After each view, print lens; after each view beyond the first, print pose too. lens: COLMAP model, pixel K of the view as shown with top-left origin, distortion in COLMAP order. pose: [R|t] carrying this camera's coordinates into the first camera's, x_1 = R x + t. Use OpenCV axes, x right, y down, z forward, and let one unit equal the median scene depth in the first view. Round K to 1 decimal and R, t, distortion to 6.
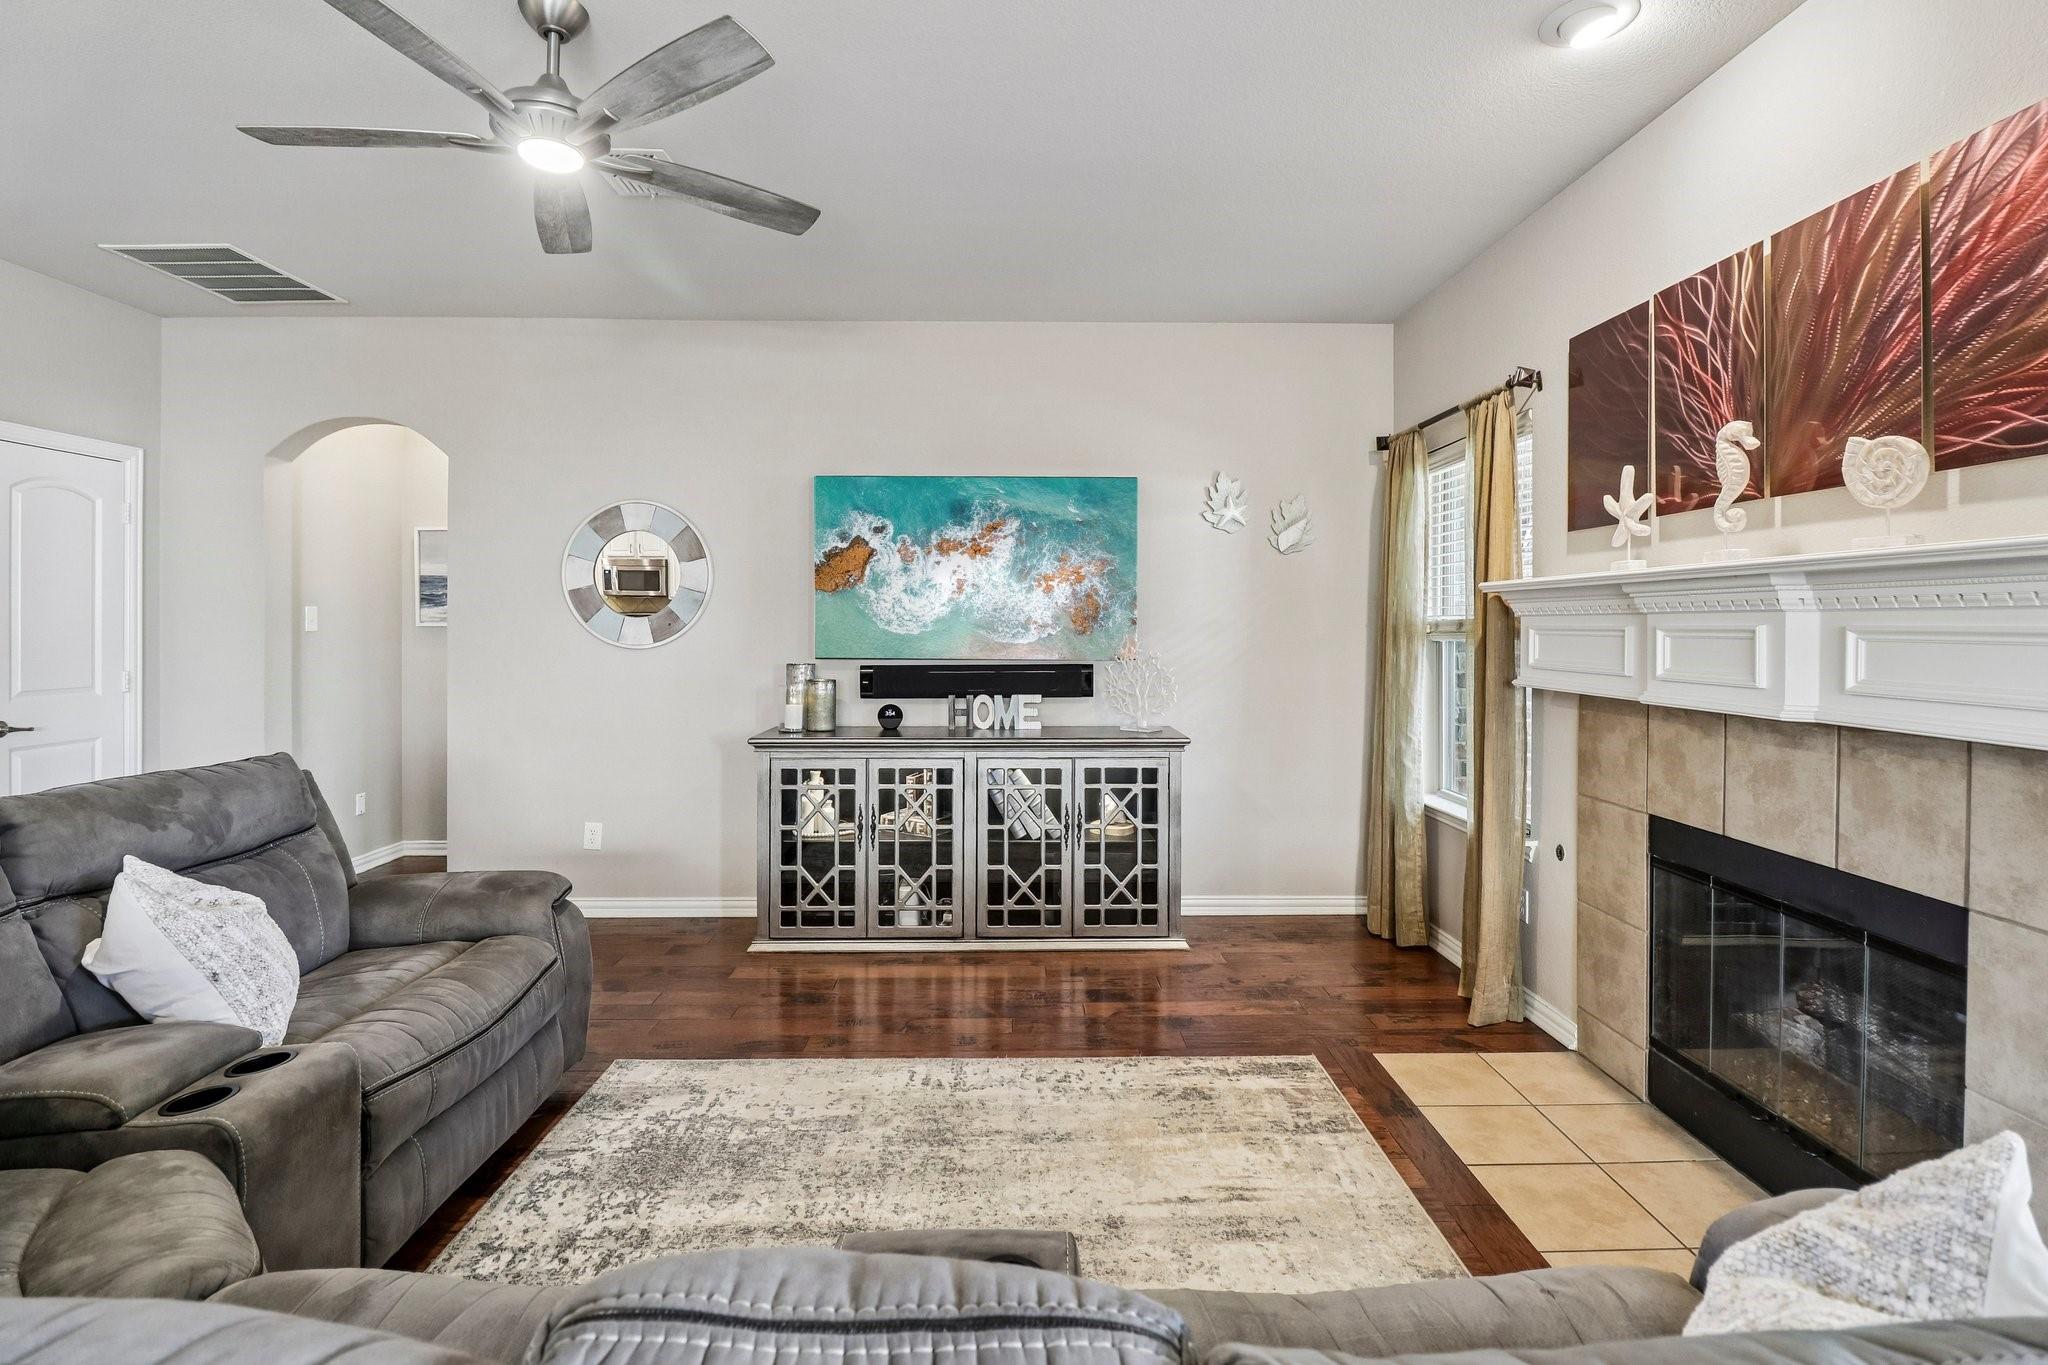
lens RADIAL K [[959.5, 0, 1031.1], [0, 959.5, 640.4], [0, 0, 1]] dist [-0.002797, -0.011603]
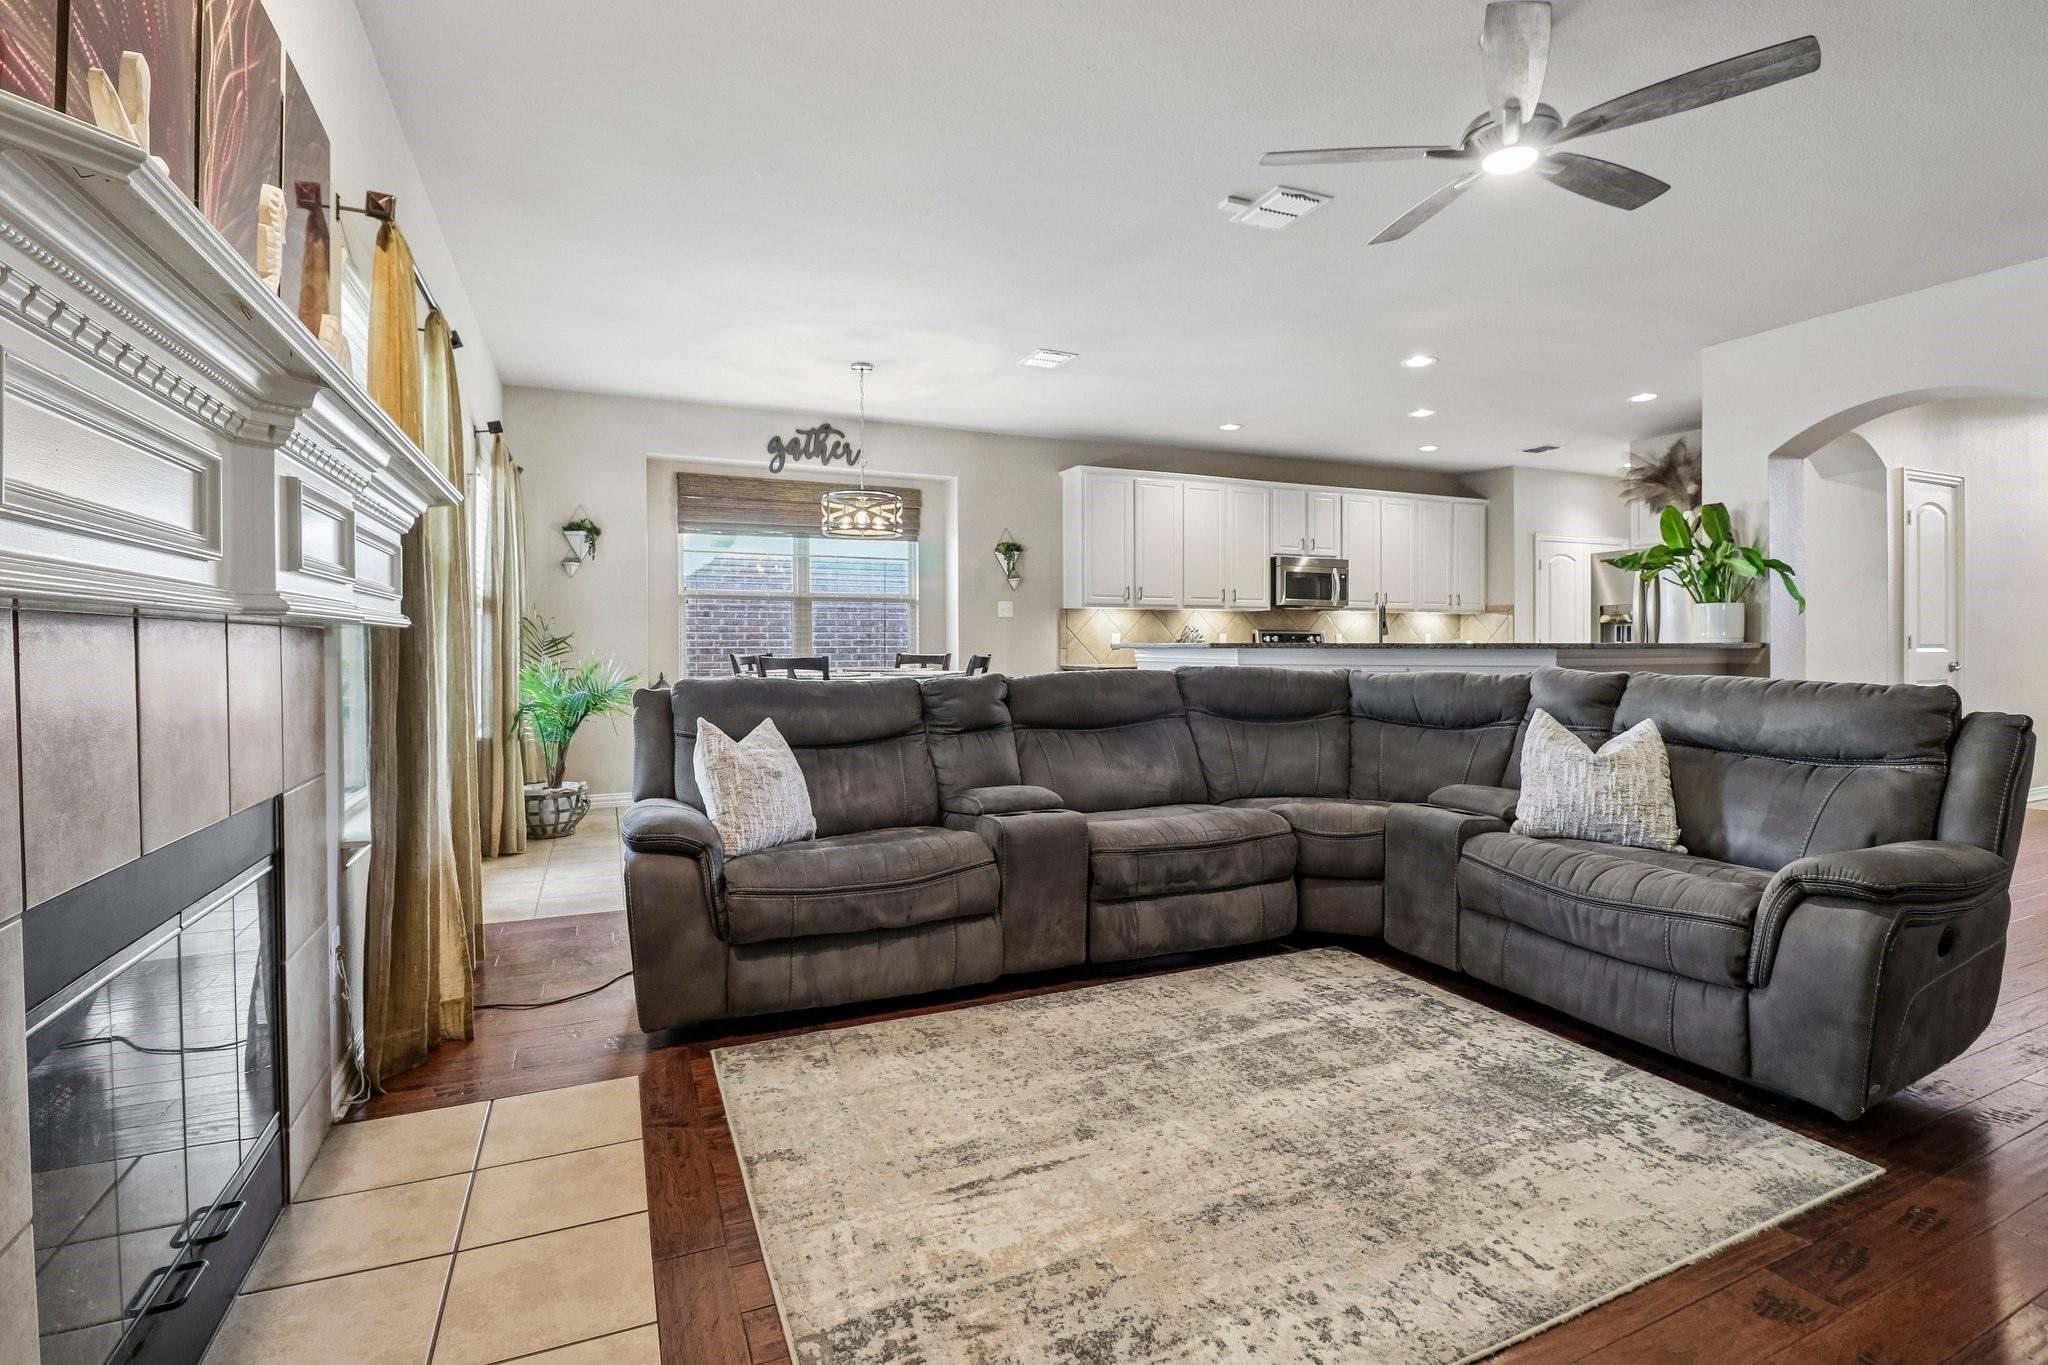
lens RADIAL K [[948.9, 0, 1020.0], [0, 948.9, 635.0], [0, 0, 1]] dist [-0.003356, -0.010995]
pose [[-0.925687, -0.002398, -0.378283, 0.454037], [-0.004448, 0.999980, 0.004545, 0.071175], [0.378264, 0.005890, -0.925679, 1.631788]]
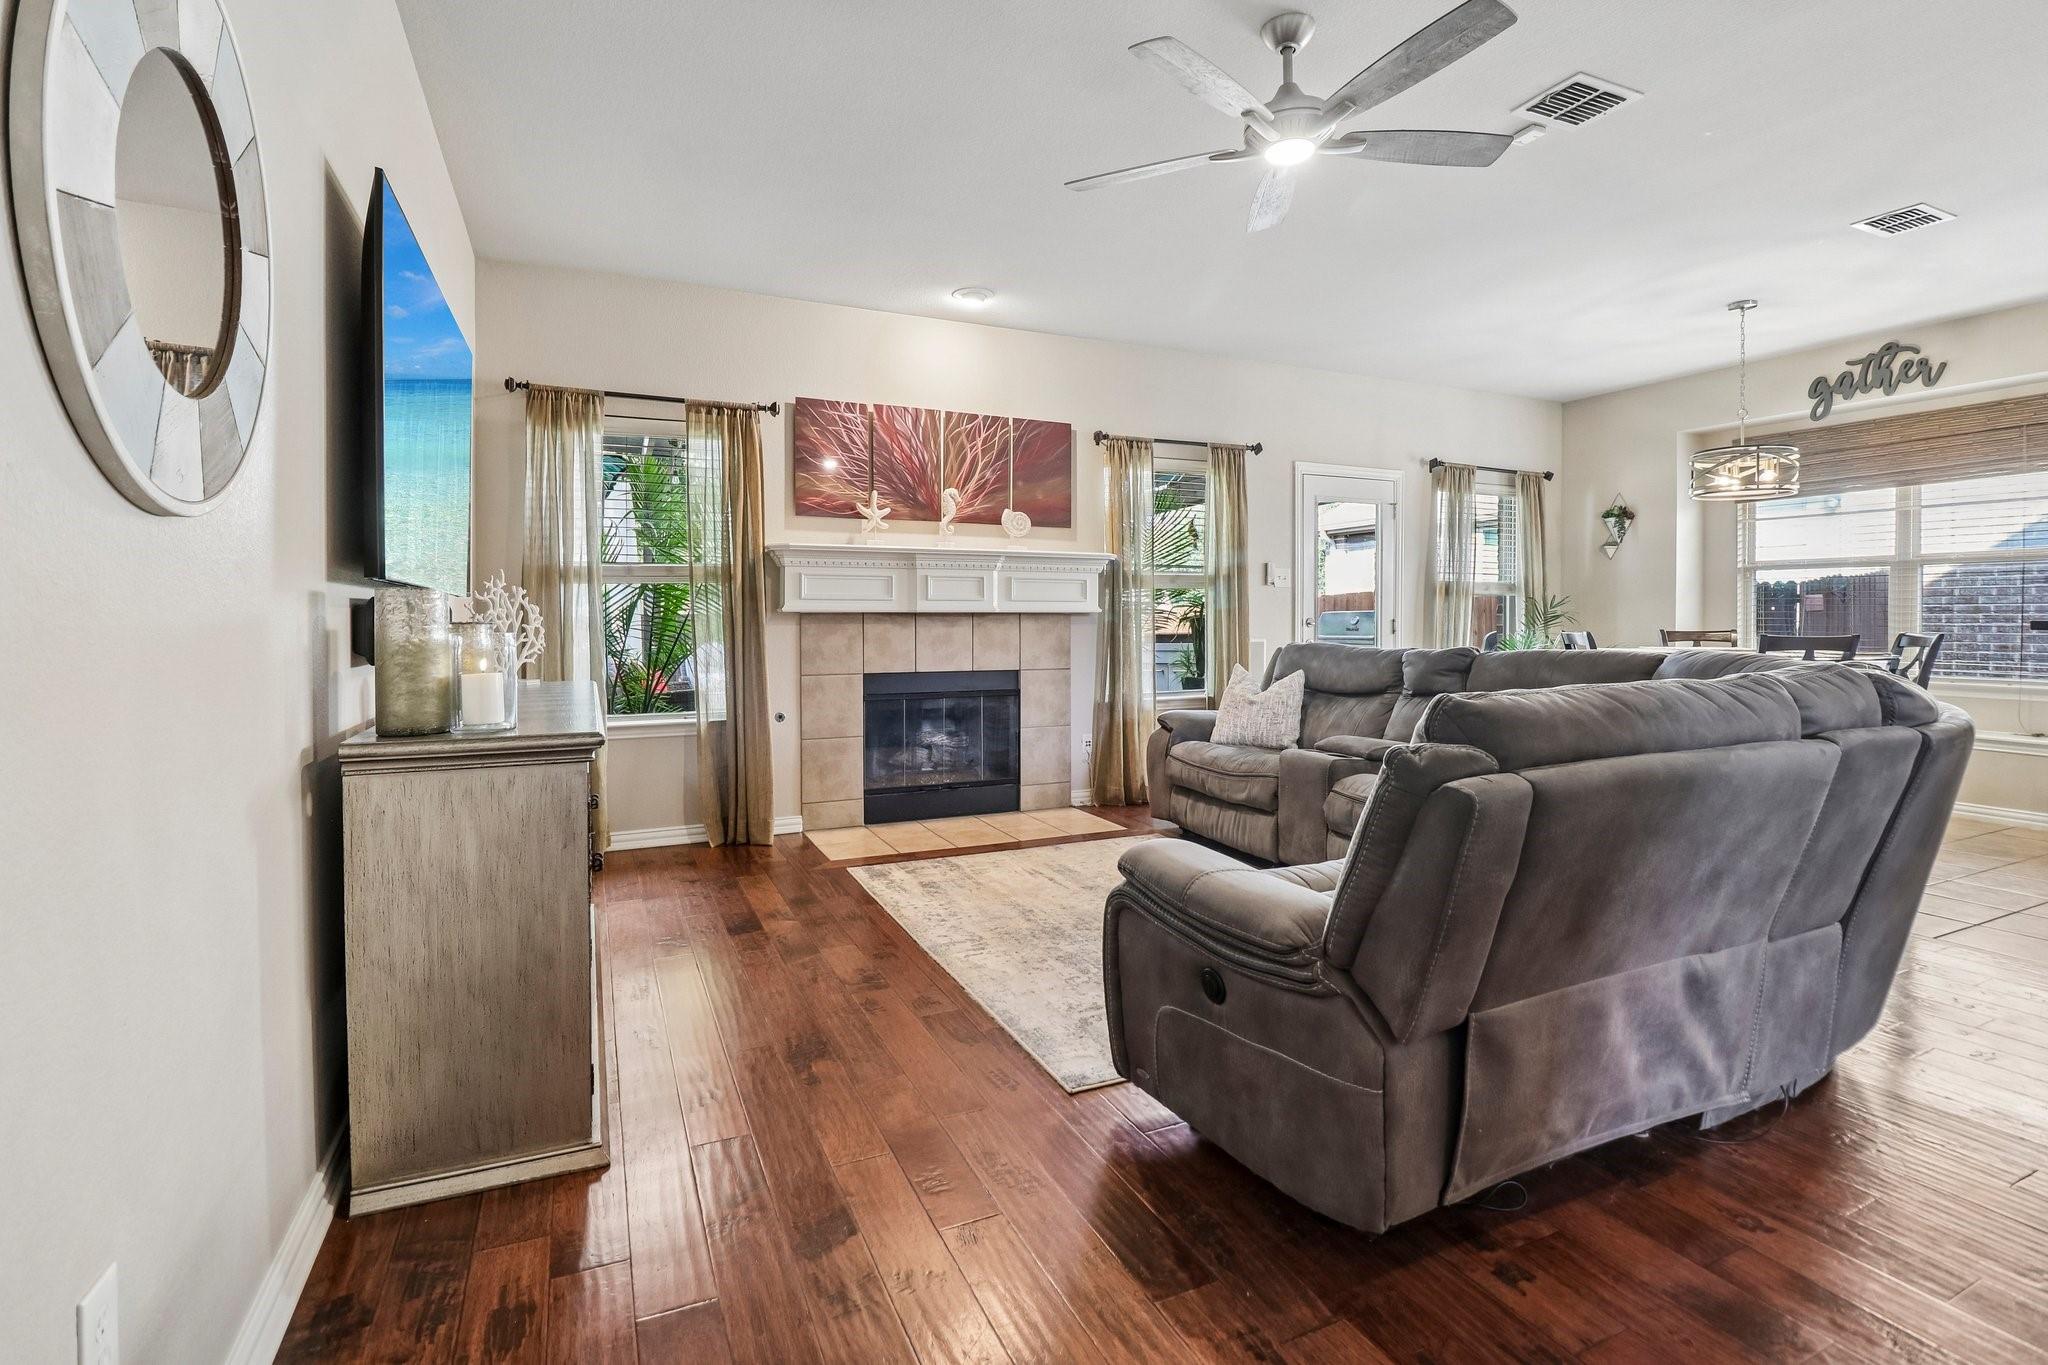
lens RADIAL K [[948.9, 0, 1020.0], [0, 948.9, 635.0], [0, 0, 1]] dist [-0.003356, -0.010995]
pose [[-0.385806, -0.018244, 0.922399, -1.318198], [0.013148, 0.999594, 0.025270, 0.066554], [-0.922486, 0.021877, -0.385410, 1.565816]]
